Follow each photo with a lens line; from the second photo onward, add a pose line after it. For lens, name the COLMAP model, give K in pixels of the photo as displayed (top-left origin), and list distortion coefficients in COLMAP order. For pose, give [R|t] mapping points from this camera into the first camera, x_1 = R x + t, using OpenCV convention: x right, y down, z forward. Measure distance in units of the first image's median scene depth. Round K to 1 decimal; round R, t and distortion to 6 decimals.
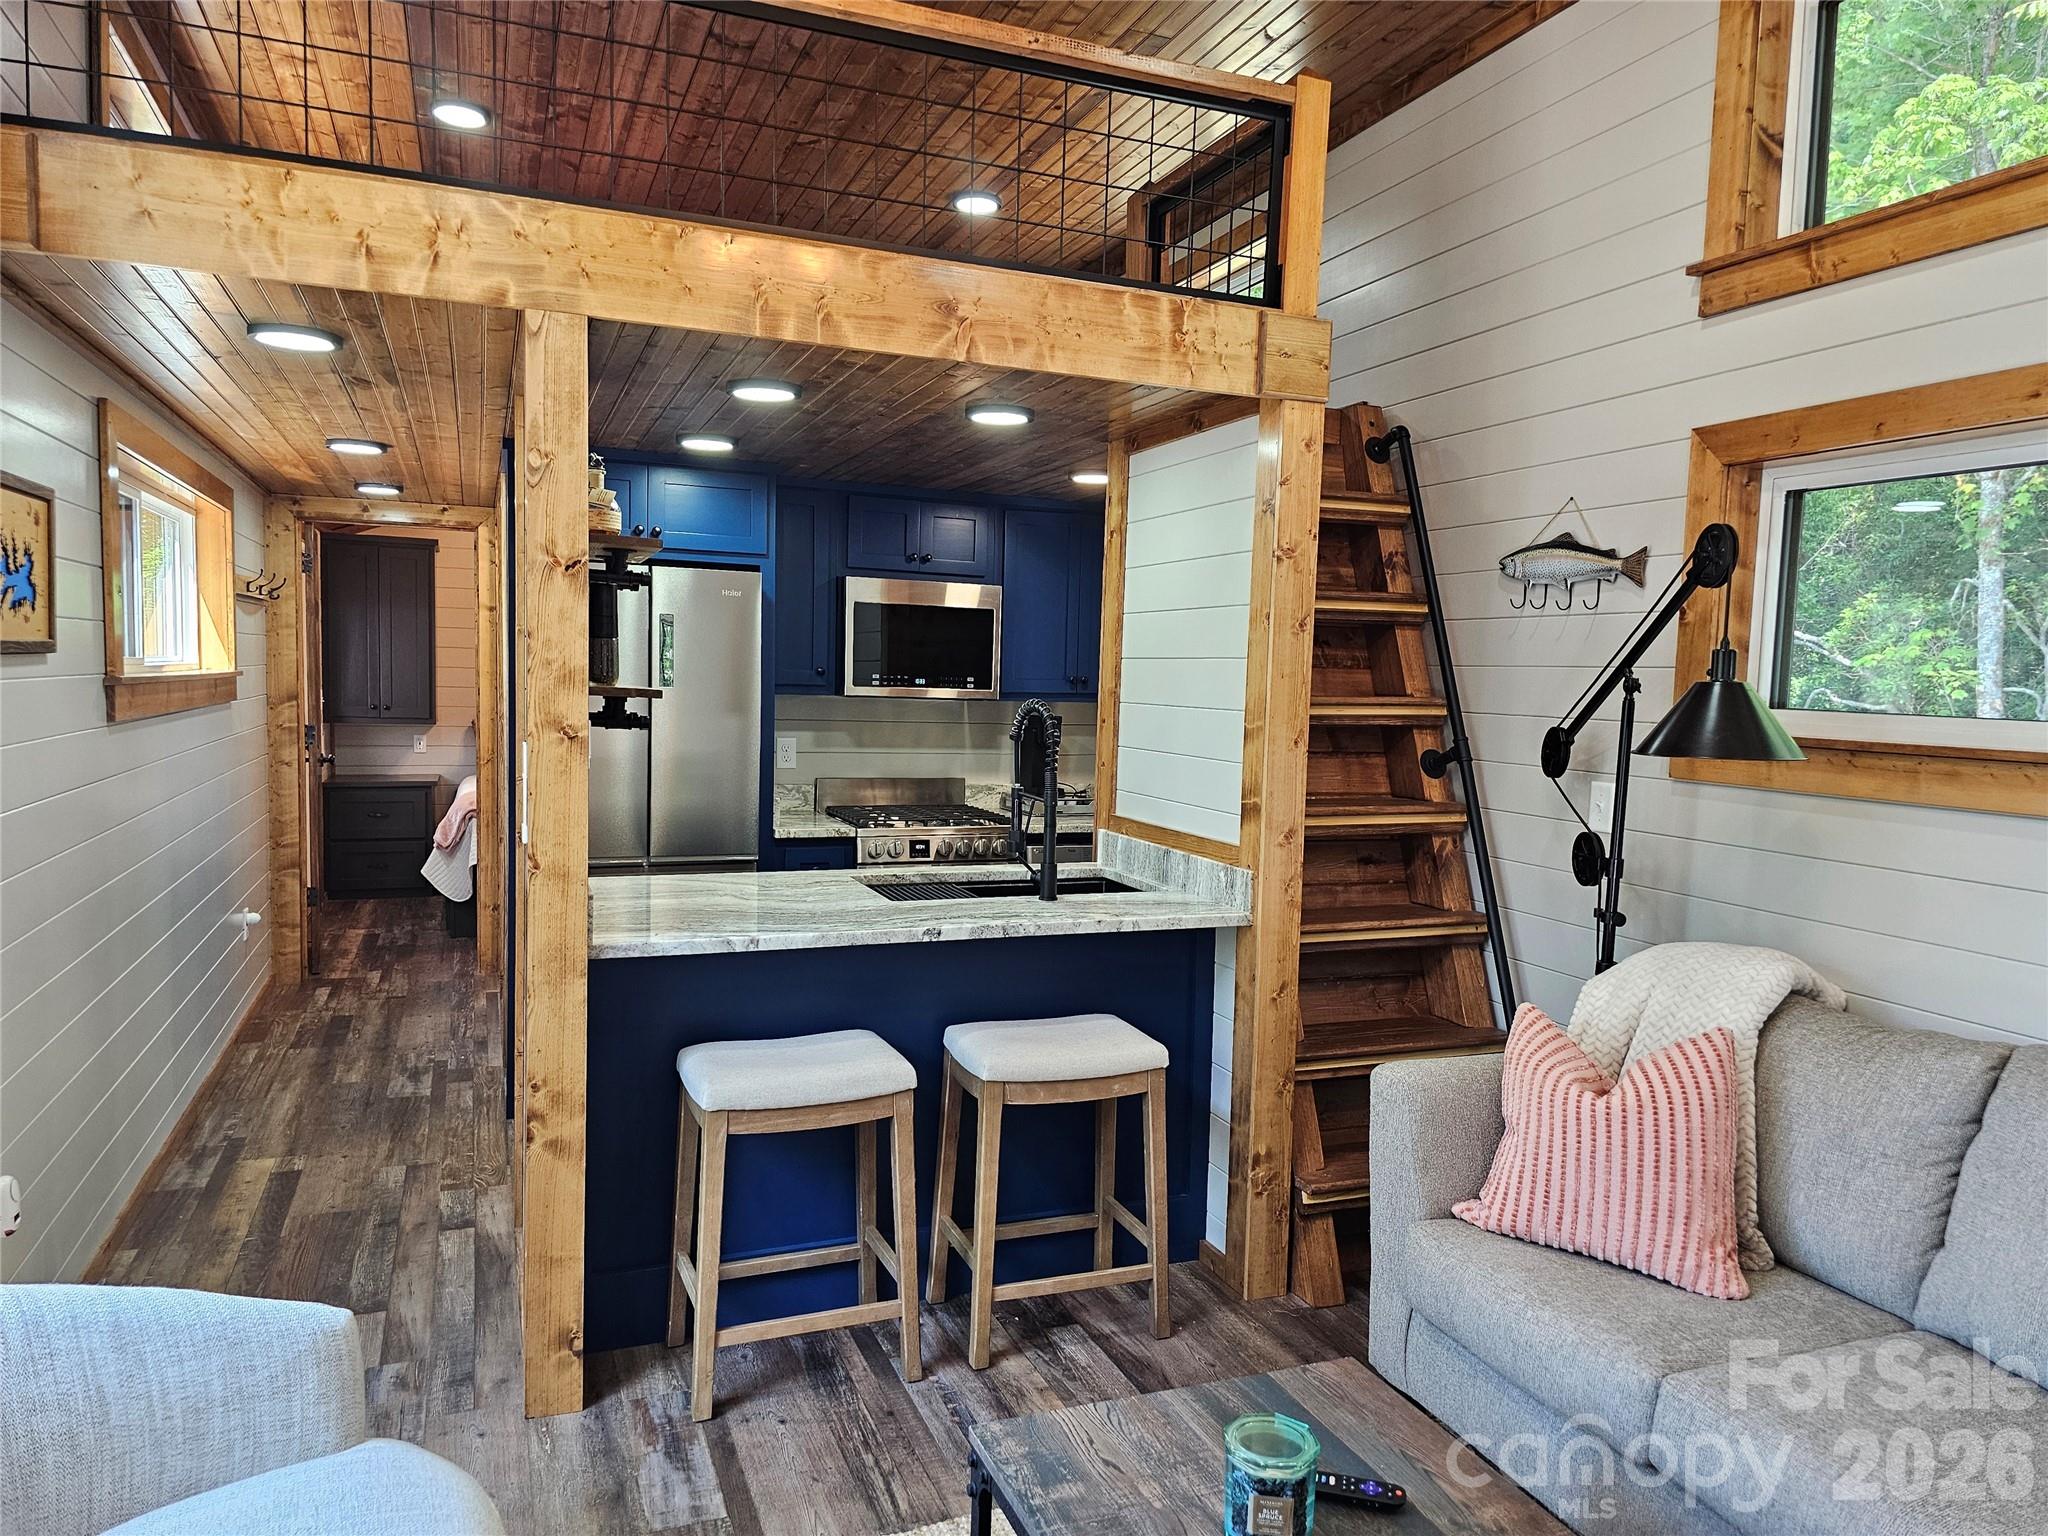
lens RADIAL K [[1381.9, 0, 1031.0], [0, 1381.9, 784.0], [0, 0, 1]] dist [0.063721, -0.061059]
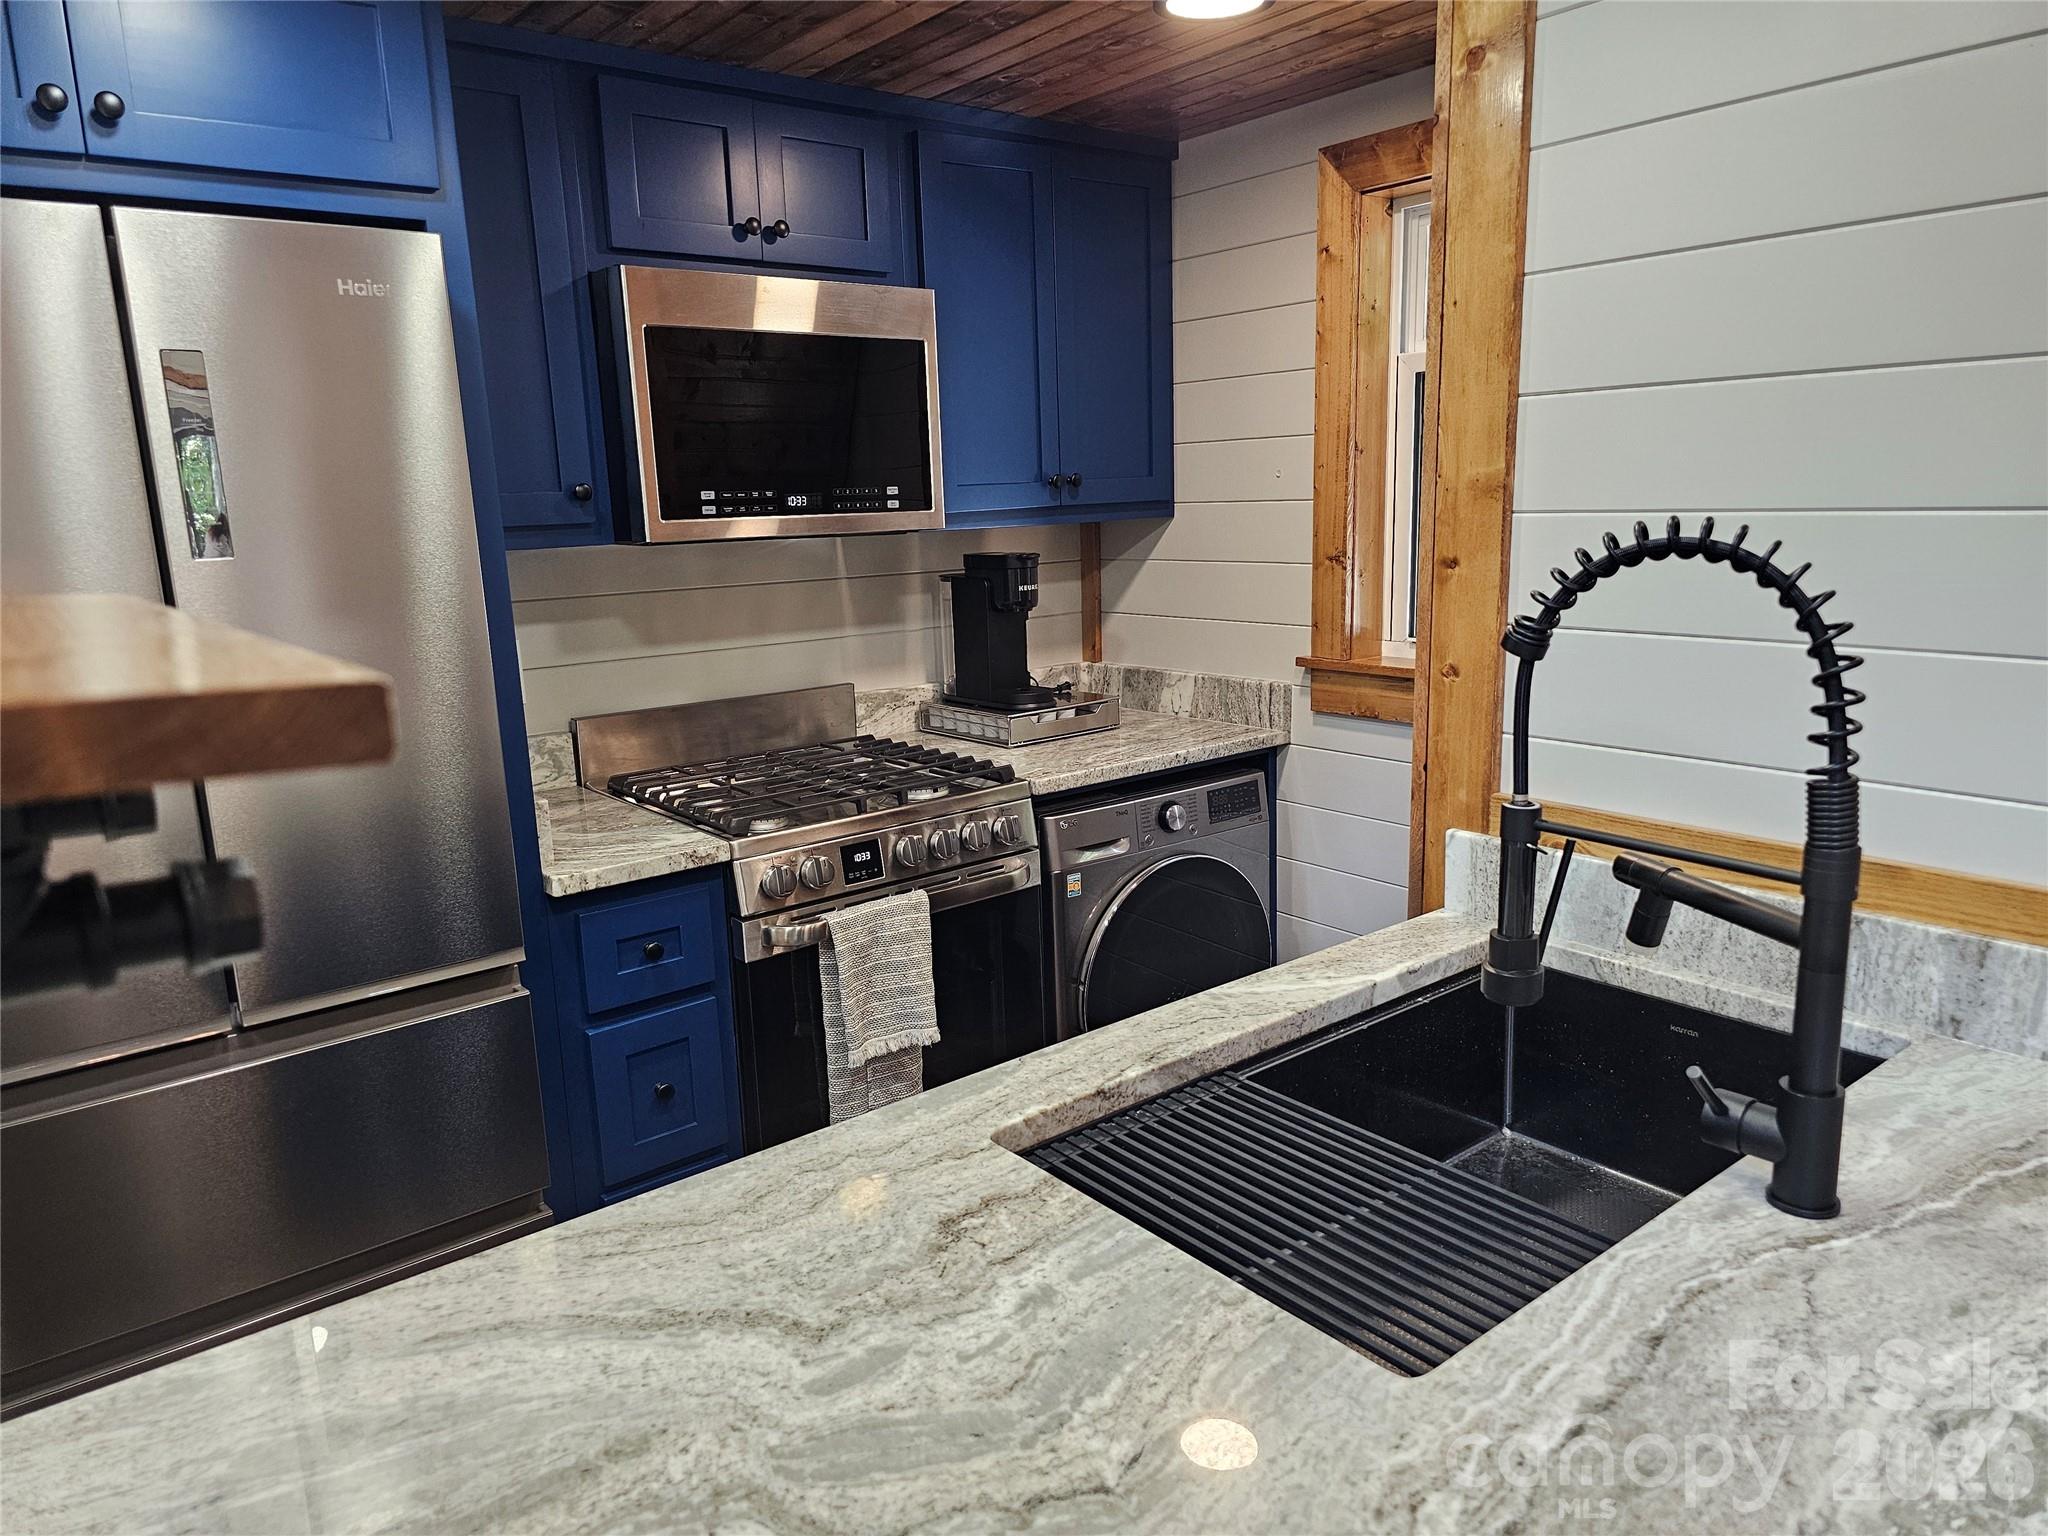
lens RADIAL K [[1381.9, 0, 1031.0], [0, 1381.9, 784.0], [0, 0, 1]] dist [0.063721, -0.061059]
pose [[0.954685, -0.119760, 0.272460, -0.231353], [0.082705, 0.986163, 0.143675, -0.064676], [-0.285896, -0.114631, 0.951380, 0.816698]]
